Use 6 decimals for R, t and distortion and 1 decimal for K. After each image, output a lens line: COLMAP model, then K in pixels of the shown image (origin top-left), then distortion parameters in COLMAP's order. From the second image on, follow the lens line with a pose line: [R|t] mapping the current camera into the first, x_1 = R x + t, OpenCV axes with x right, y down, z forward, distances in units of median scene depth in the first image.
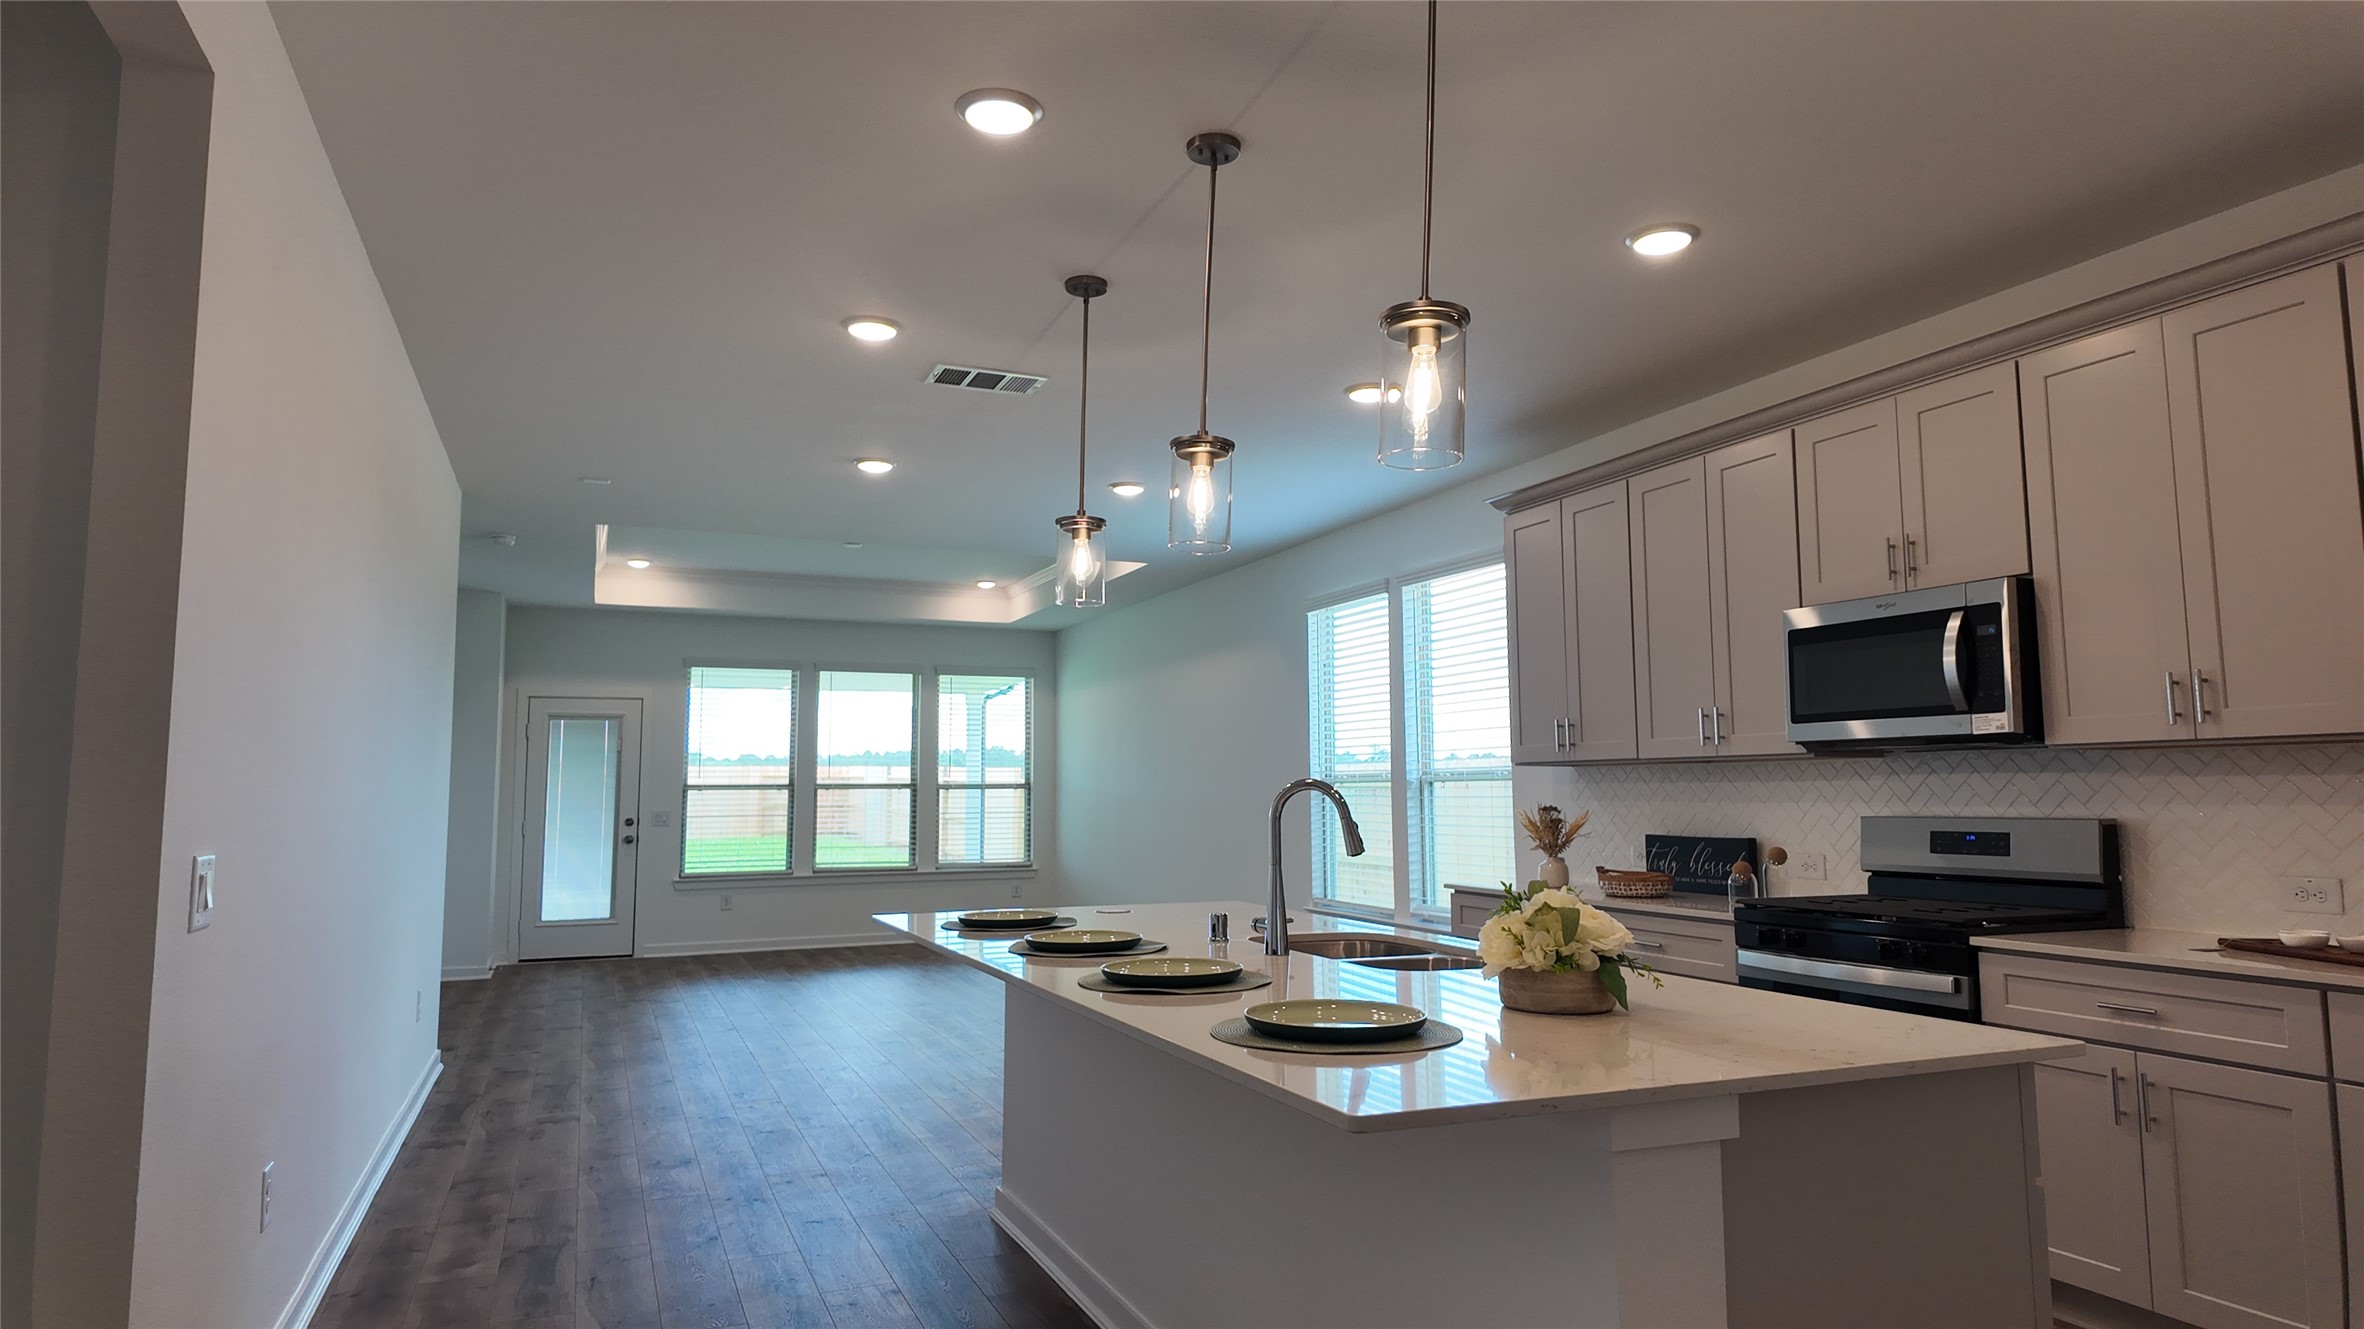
lens RADIAL K [[1406.7, 0, 1171.2], [0, 1406.7, 646.0], [0, 0, 1]] dist [0.039179, -0.031221]
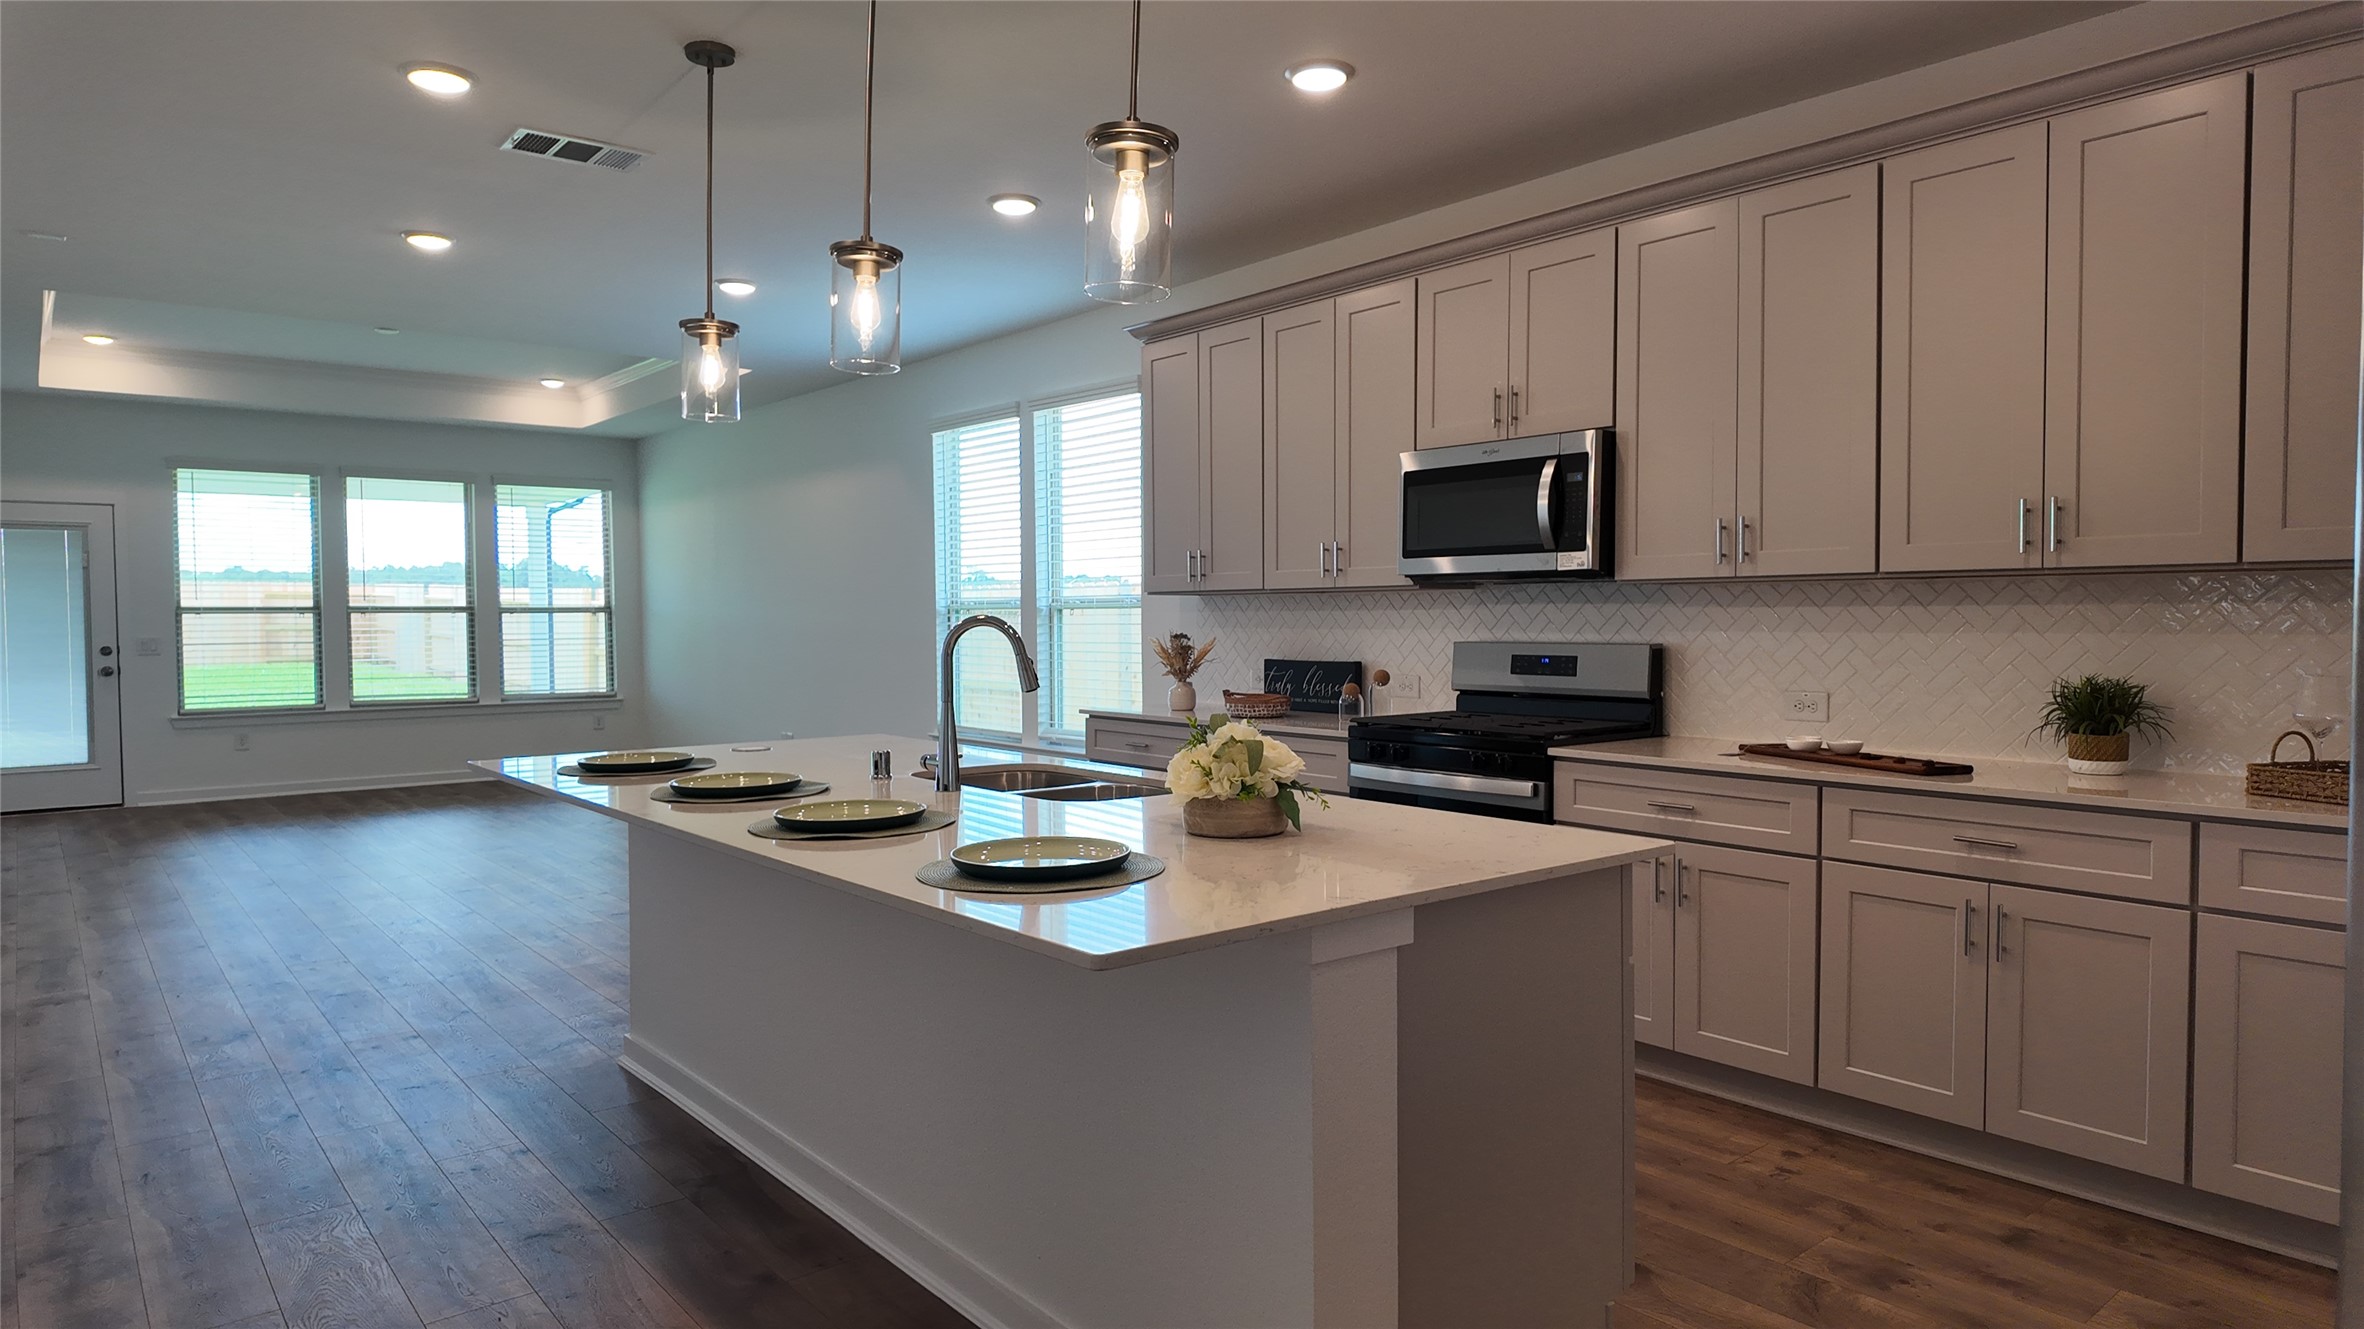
lens RADIAL K [[1406.7, 0, 1182.5], [0, 1406.7, 660.6], [0, 0, 1]] dist [0.039179, -0.031221]
pose [[0.956581, -0.009871, 0.291300, -0.032606], [-0.030185, 0.990697, 0.132694, -0.004283], [-0.289900, -0.135725, 0.947384, 0.015883]]
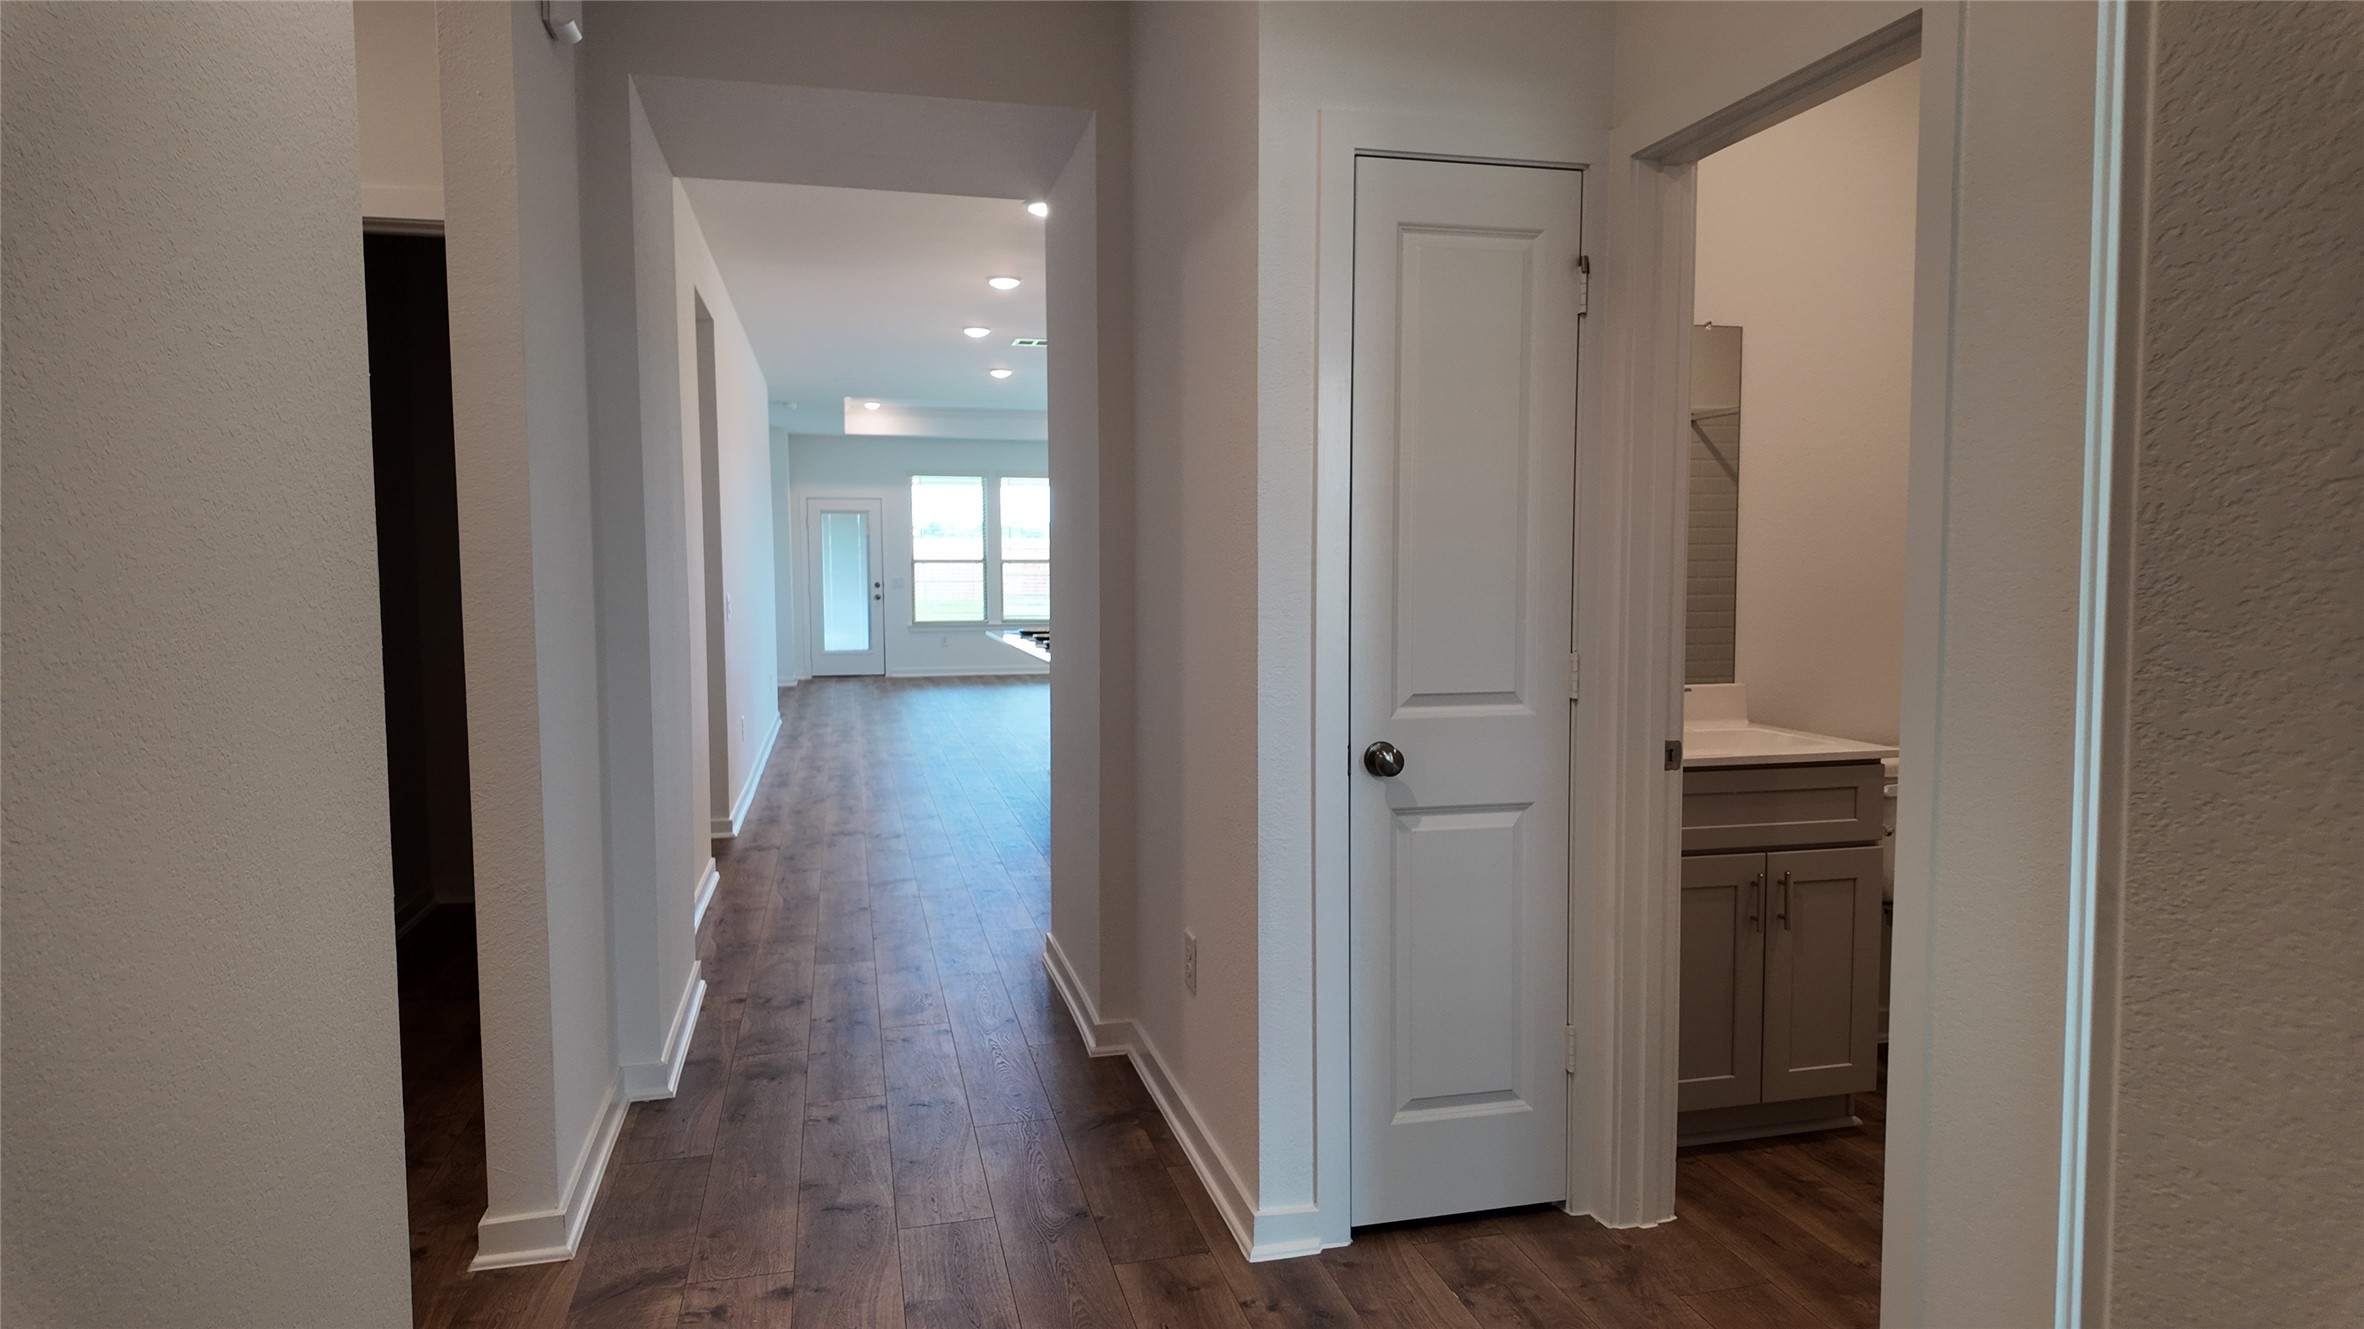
lens RADIAL K [[1406.7, 0, 1179.5], [0, 1406.7, 666.2], [0, 0, 1]] dist [0.039179, -0.031221]
pose [[0.987801, 0.011925, -0.155263, 0.301971], [0.015735, 0.984317, 0.175706, -0.087000], [0.154923, -0.176005, 0.972122, -0.754604]]
